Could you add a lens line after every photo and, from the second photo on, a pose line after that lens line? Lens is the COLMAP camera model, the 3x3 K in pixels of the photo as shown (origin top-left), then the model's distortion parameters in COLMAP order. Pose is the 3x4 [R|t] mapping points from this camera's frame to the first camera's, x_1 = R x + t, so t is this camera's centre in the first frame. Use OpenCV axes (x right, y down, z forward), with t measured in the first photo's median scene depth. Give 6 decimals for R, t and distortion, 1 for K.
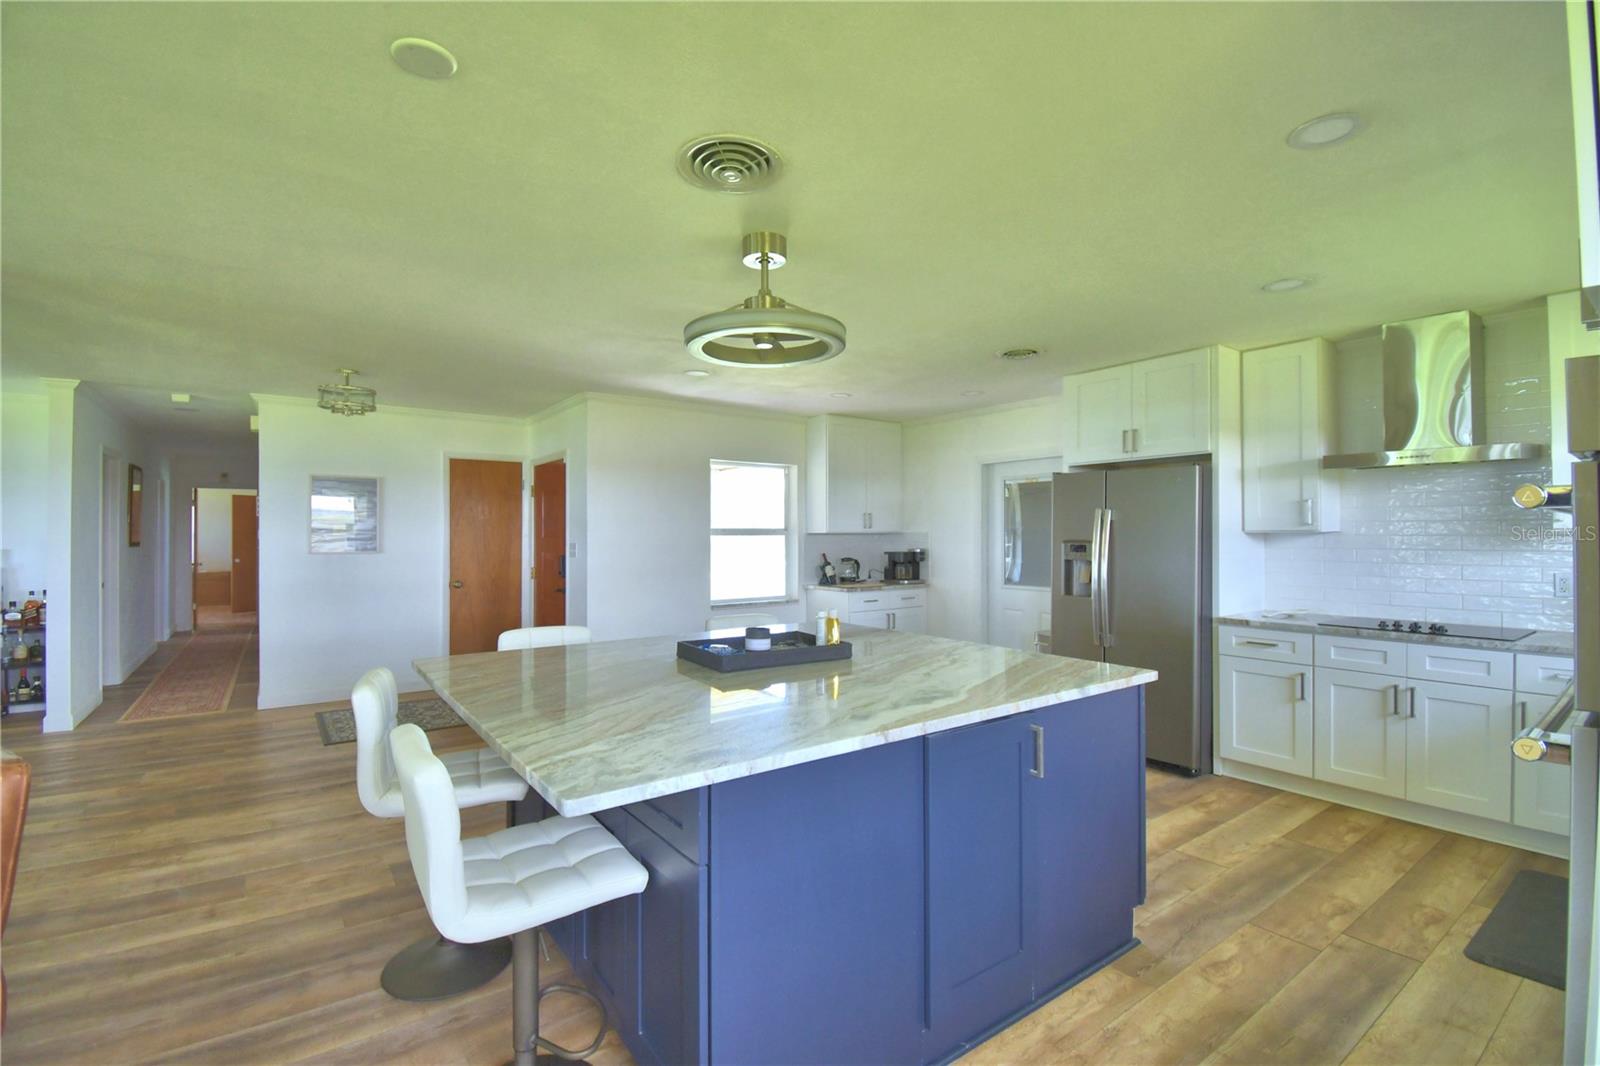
lens RADIAL K [[708.7, 0, 800.0], [0, 708.7, 533.0], [0, 0, 1]] dist [-0.000115, -0.000033]
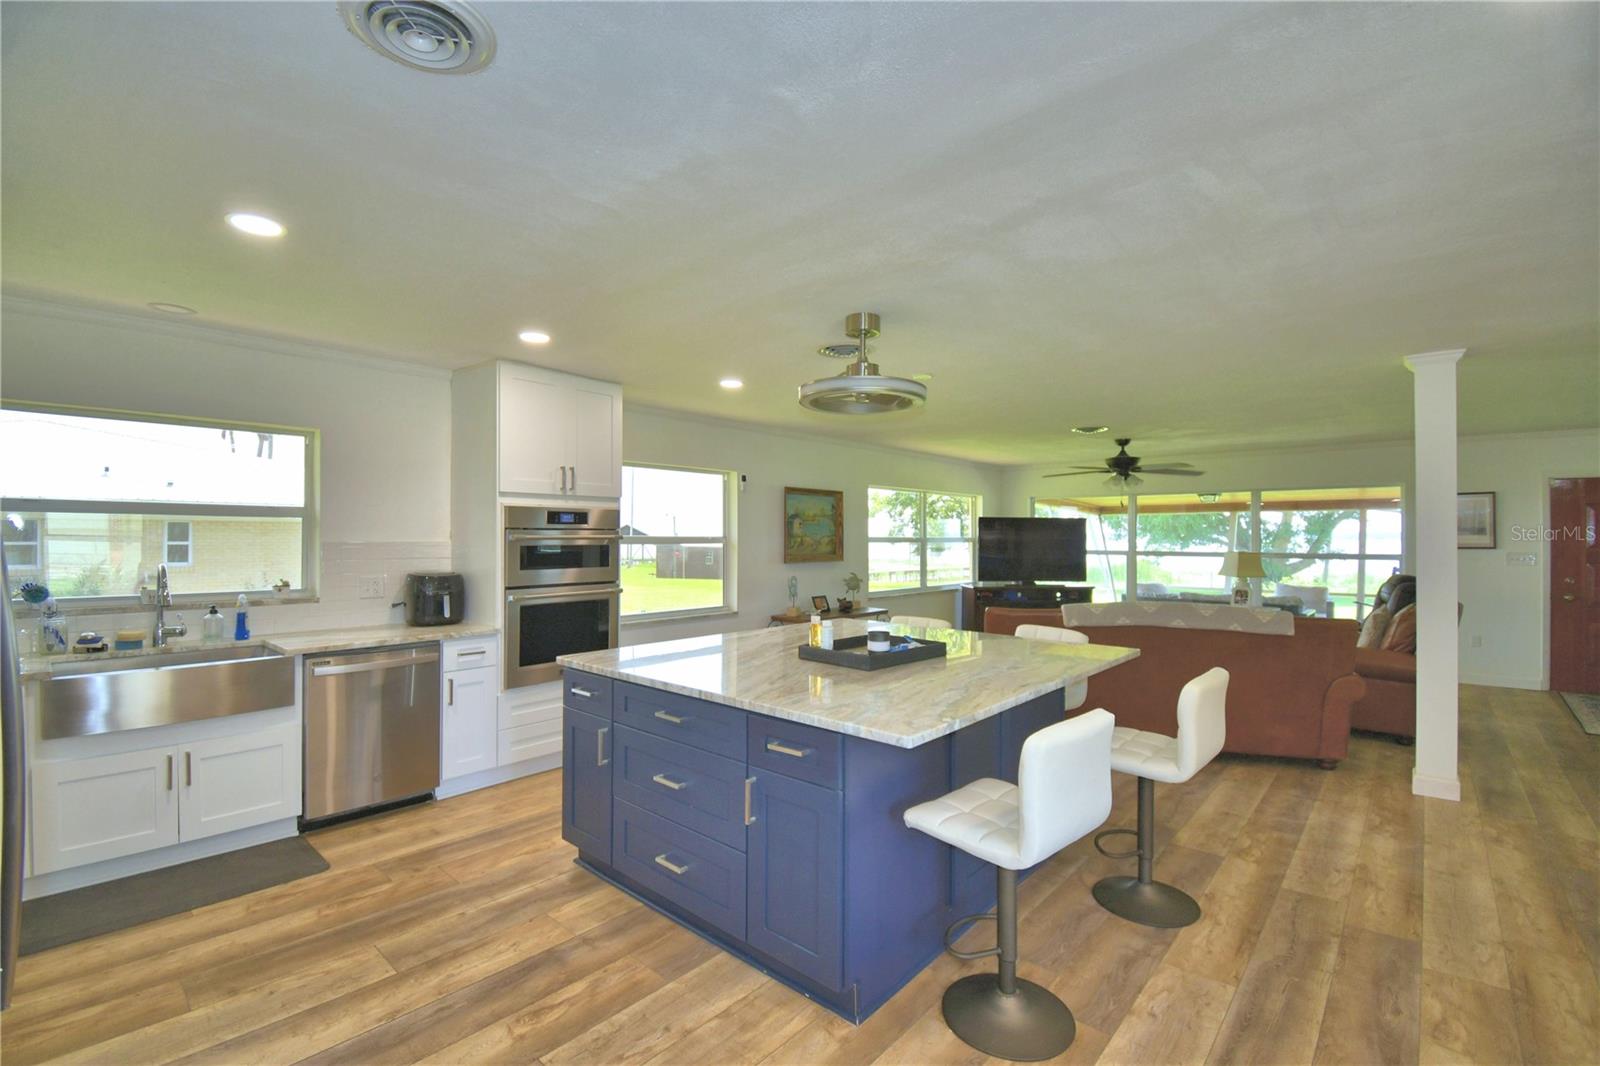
lens RADIAL K [[708.7, 0, 800.0], [0, 708.7, 533.0], [0, 0, 1]] dist [-0.000115, -0.000033]
pose [[-0.974426, -0.007615, -0.224578, 0.323200], [-0.005141, 0.999920, -0.011599, -0.011513], [0.224648, -0.010147, -0.974387, 2.057143]]
